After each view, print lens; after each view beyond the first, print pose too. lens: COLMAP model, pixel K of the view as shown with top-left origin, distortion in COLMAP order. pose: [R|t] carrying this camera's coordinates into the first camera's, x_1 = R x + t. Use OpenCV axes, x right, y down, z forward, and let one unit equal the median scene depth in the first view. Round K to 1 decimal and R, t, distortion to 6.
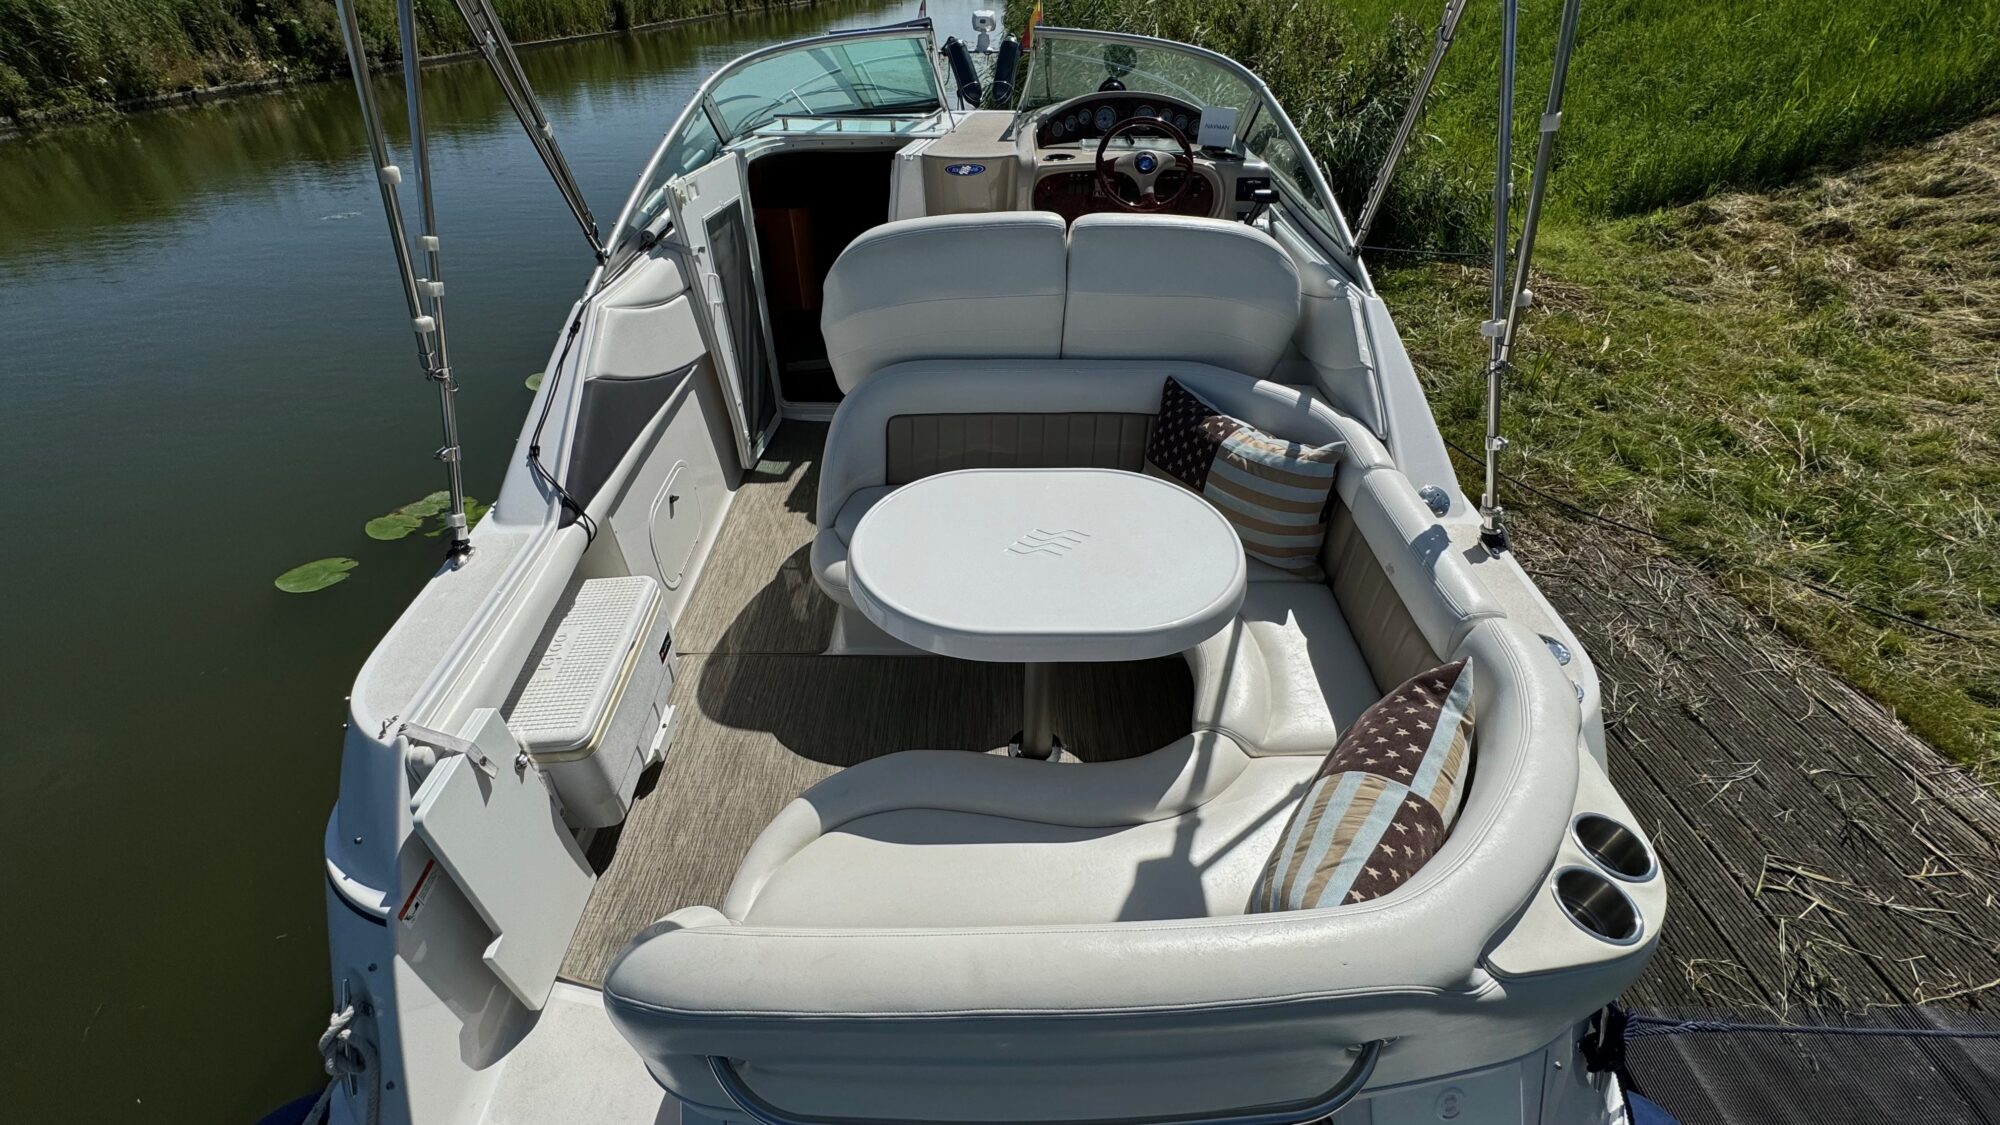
lens RADIAL K [[797.9, 0, 998.9], [0, 797.9, 559.7], [0, 0, 1]] dist [-0.002205, 0.000046]
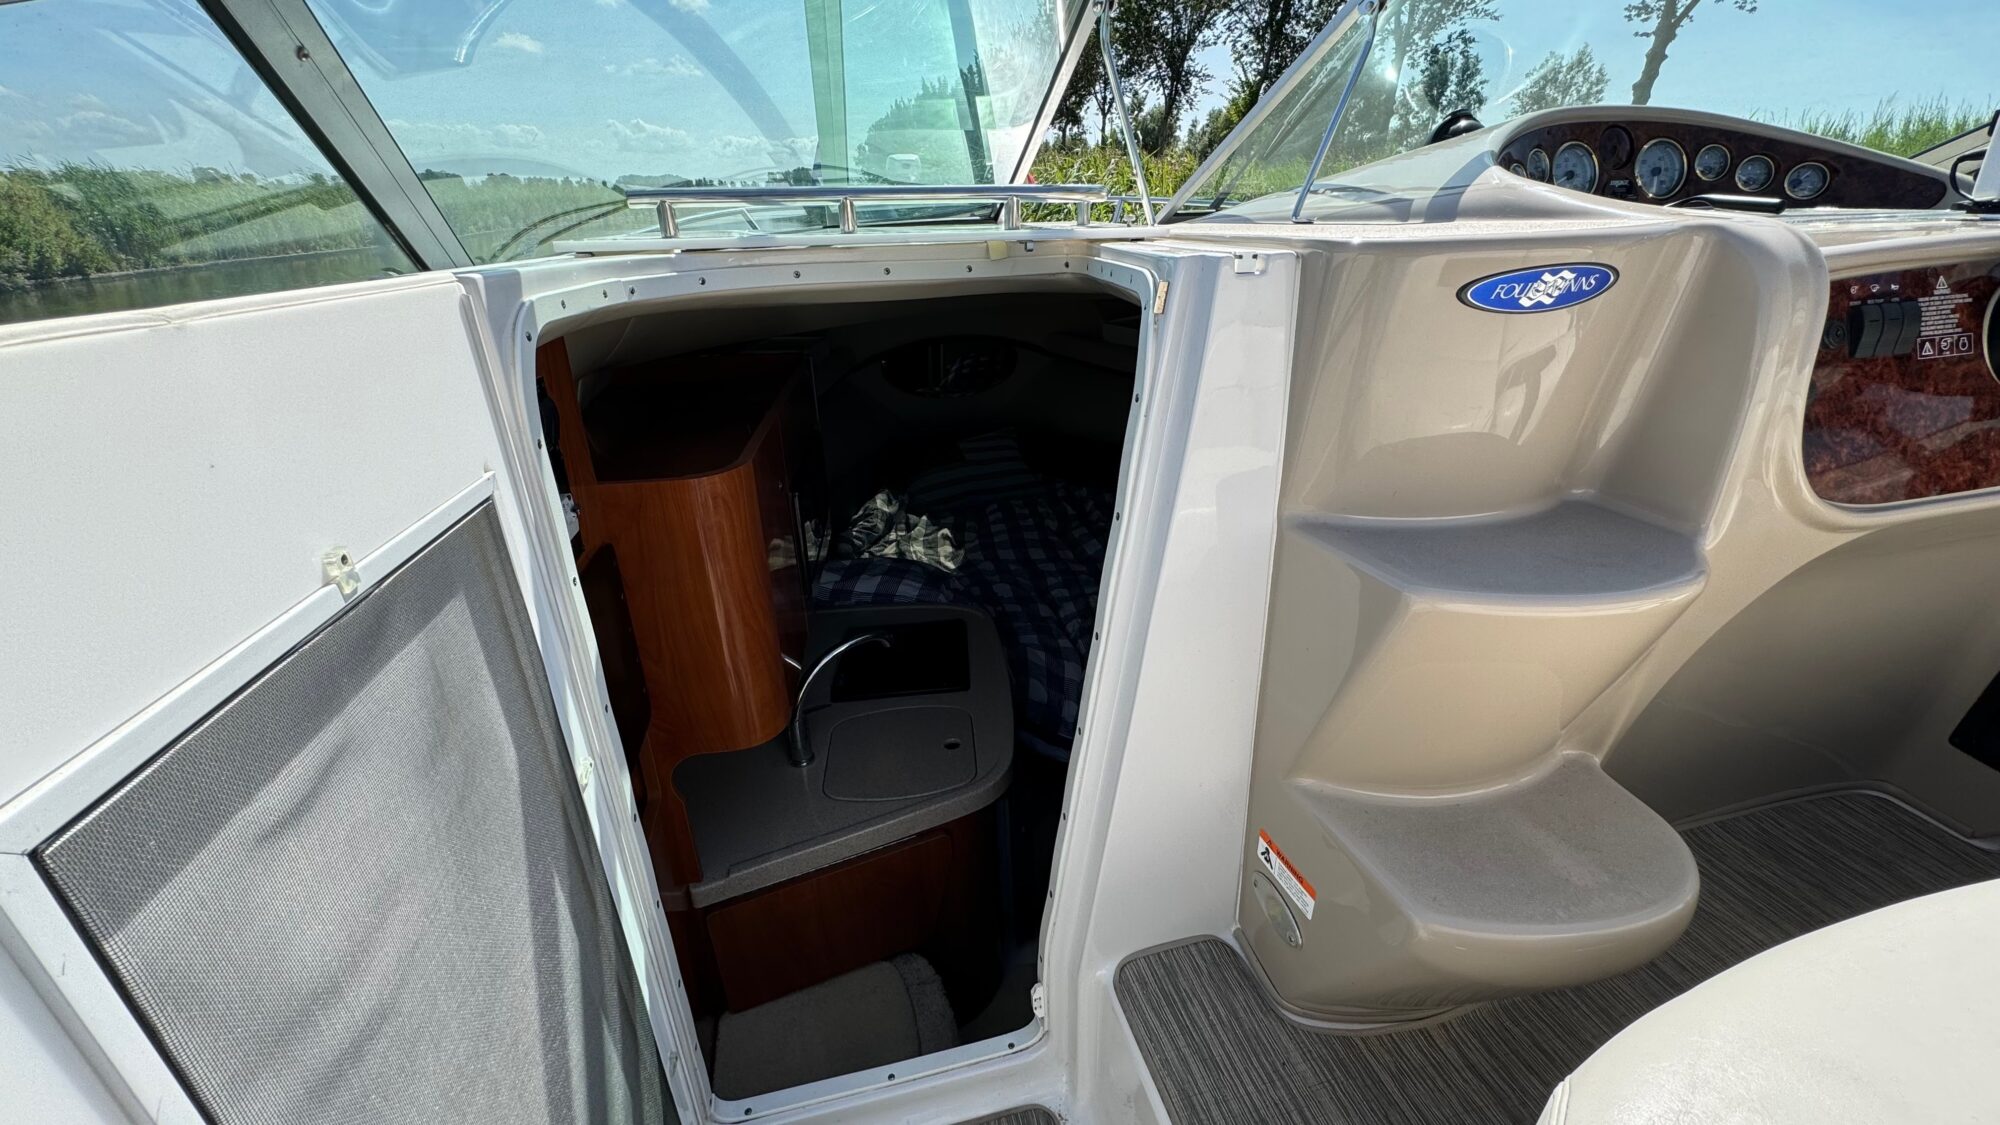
lens RADIAL K [[800.9, 0, 1000.0], [0, 800.9, 562.5], [0, 0, 1]] dist [-0.003670, 0.000462]
pose [[0.970873, -0.105271, 0.215228, -0.221178], [0.147820, 0.970140, -0.192294, -0.336536], [-0.188558, 0.218508, 0.957444, 0.718196]]
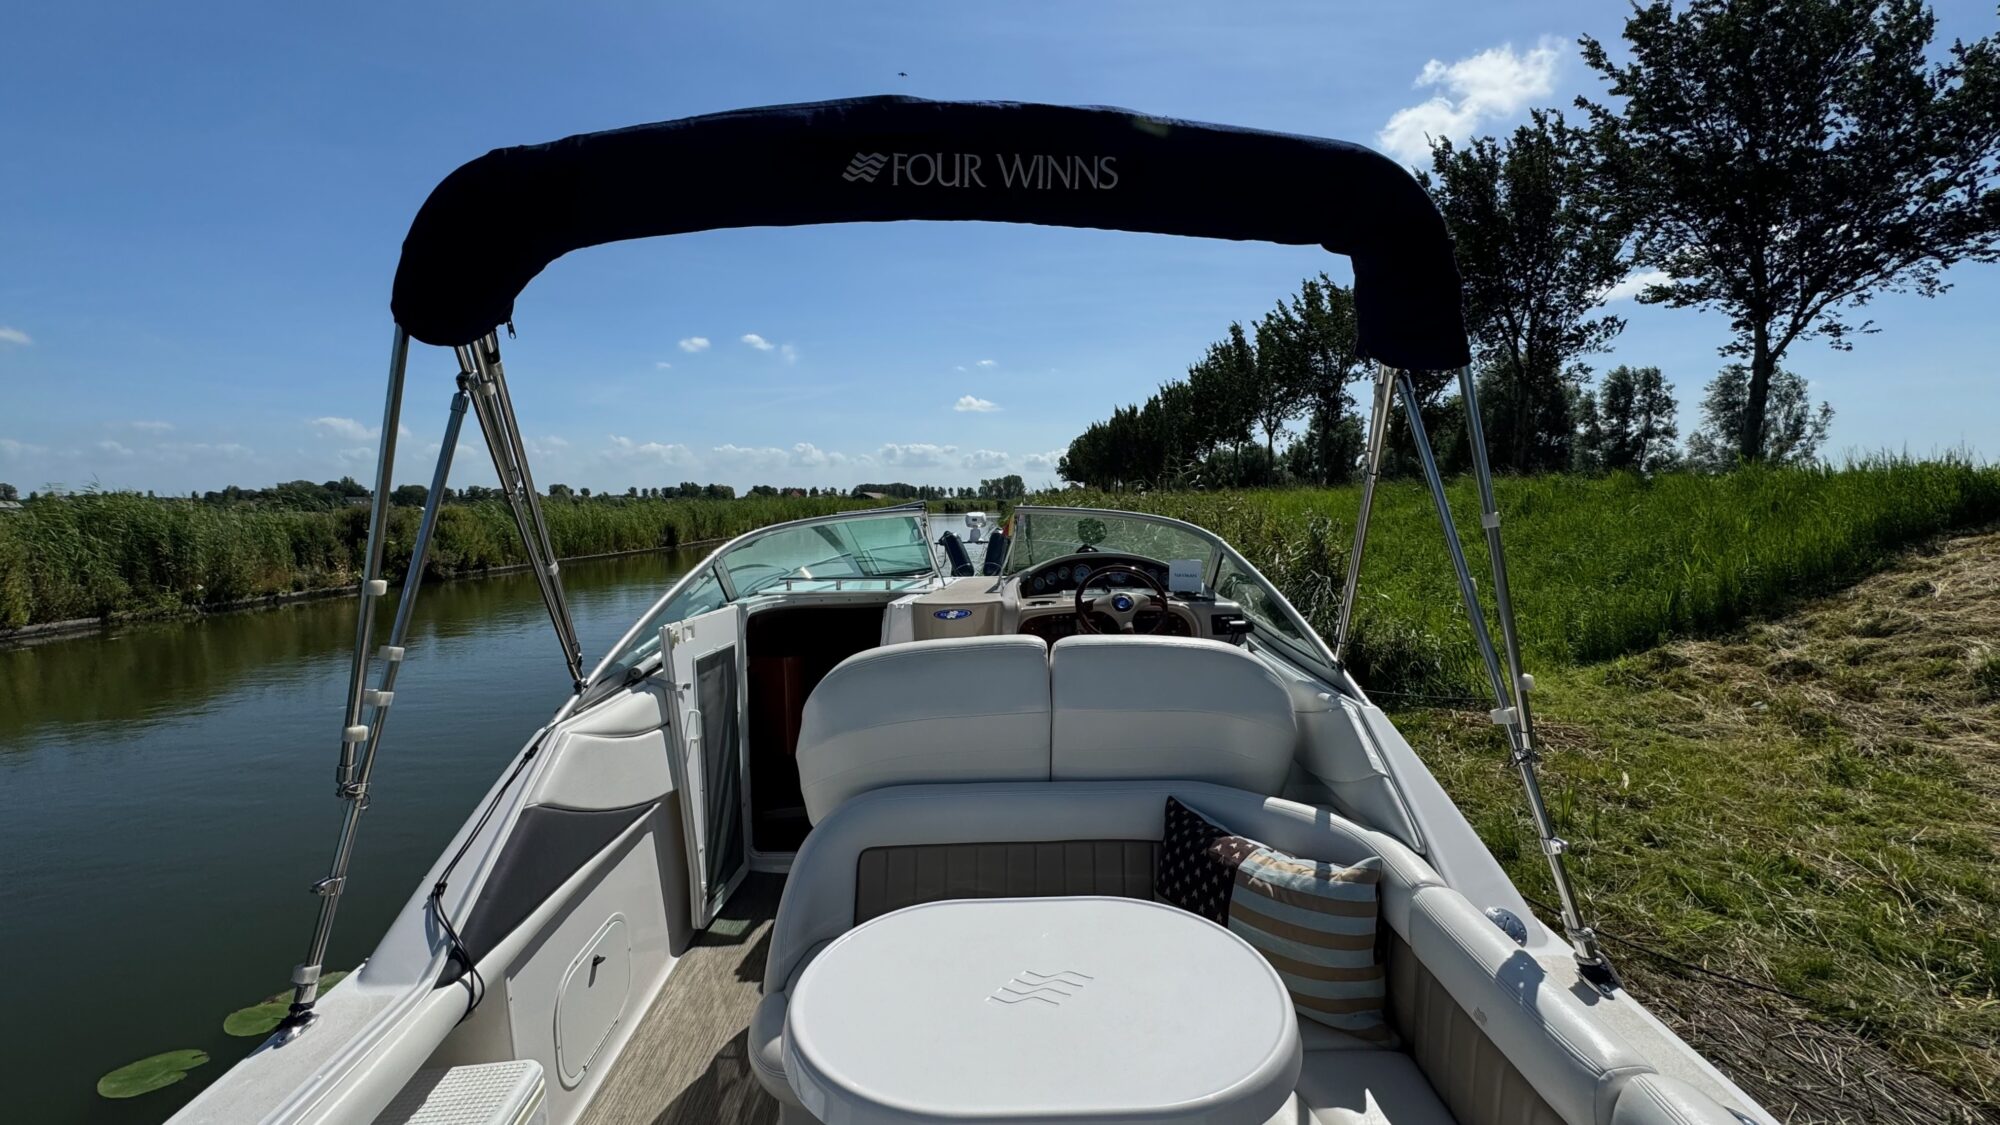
lens RADIAL K [[815.8, 0, 998.1], [0, 815.8, 565.2], [0, 0, 1]] dist [-0.002998, 0.000117]
pose [[0.999779, -0.020590, 0.004245, 0.012584], [0.019705, 0.847423, -0.530552, 0.025907], [0.007327, 0.530519, 0.847641, 0.044338]]
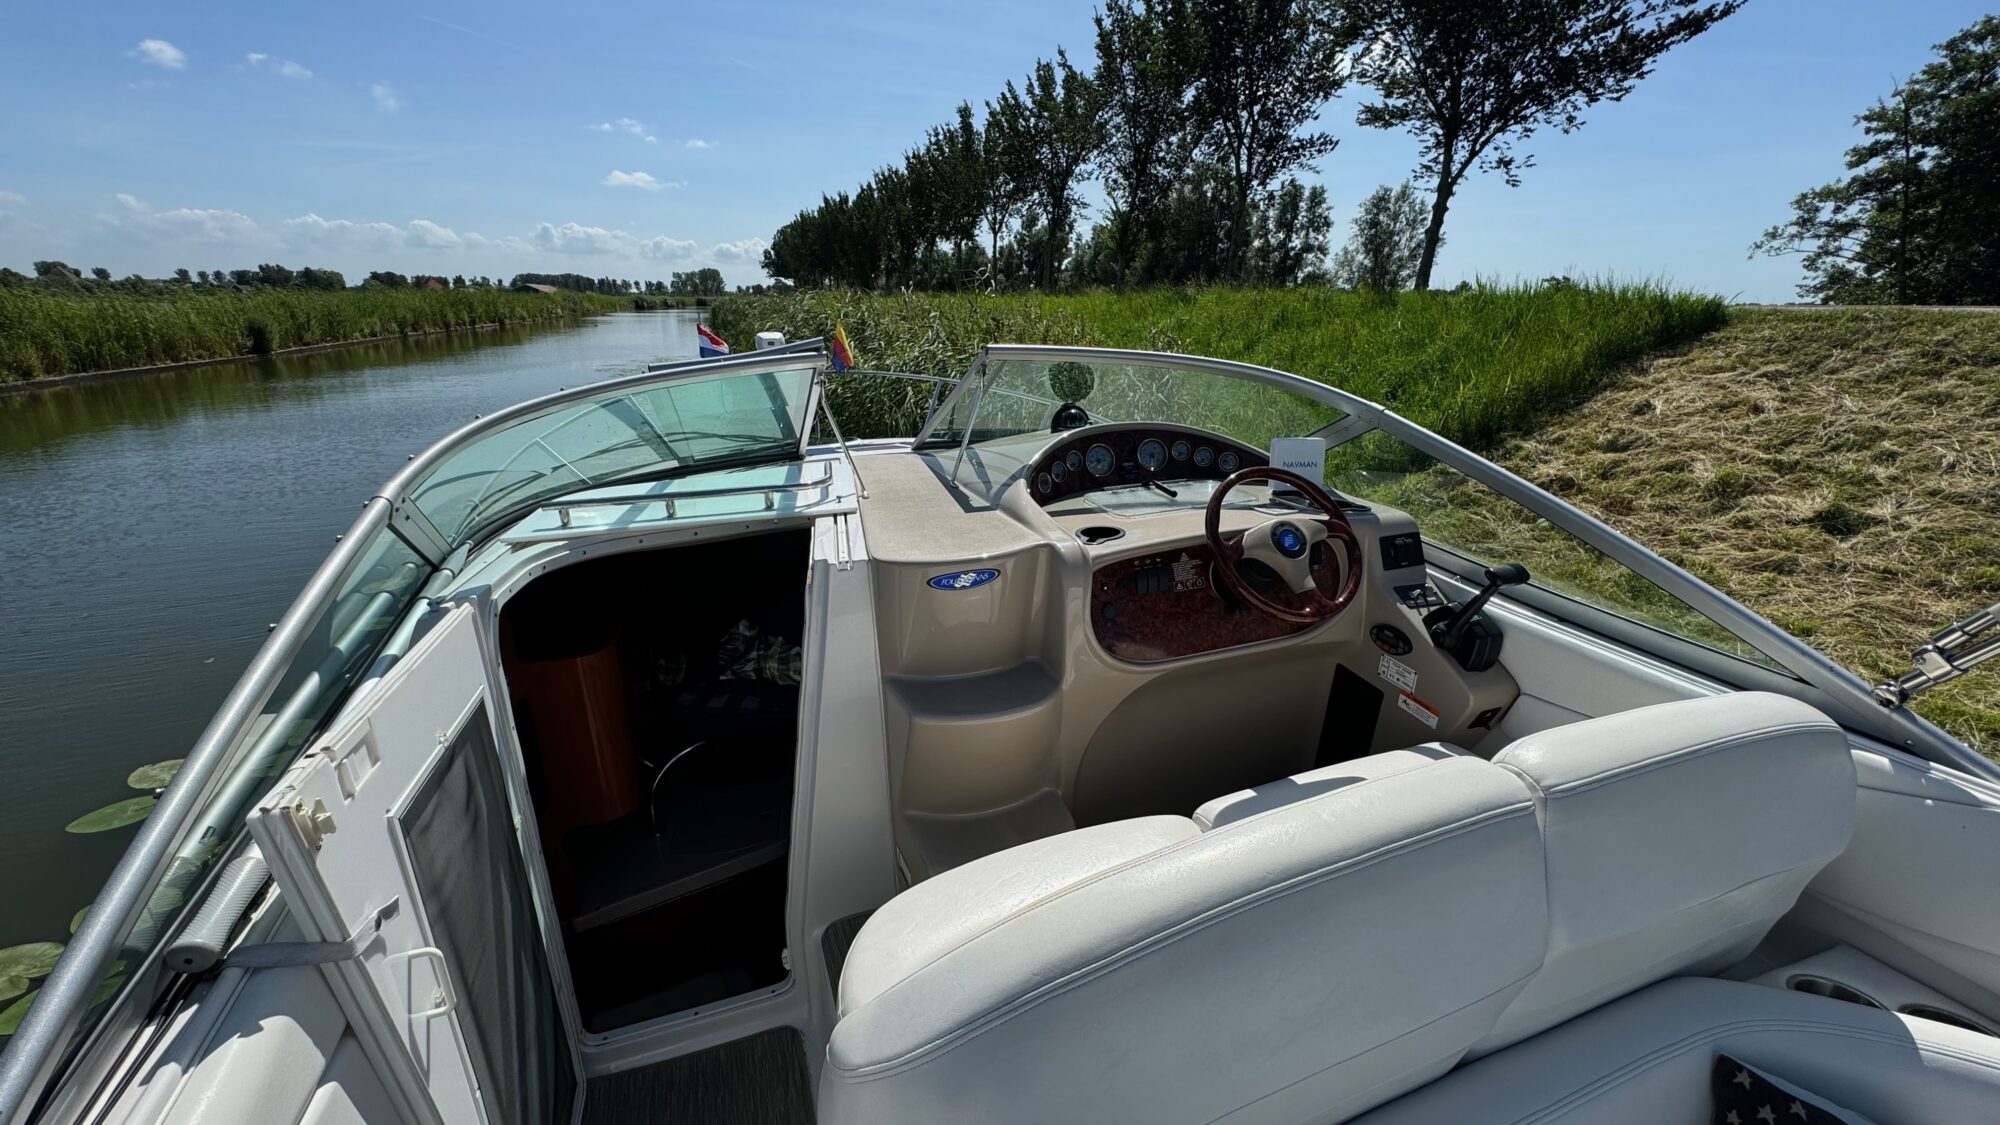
lens RADIAL K [[800.9, 0, 1000.0], [0, 800.9, 562.5], [0, 0, 1]] dist [-0.003670, 0.000462]
pose [[0.938226, -0.108256, 0.328654, -0.171235], [0.205701, 0.938246, -0.278176, -0.297280], [-0.278244, 0.328596, 0.902555, 0.438597]]
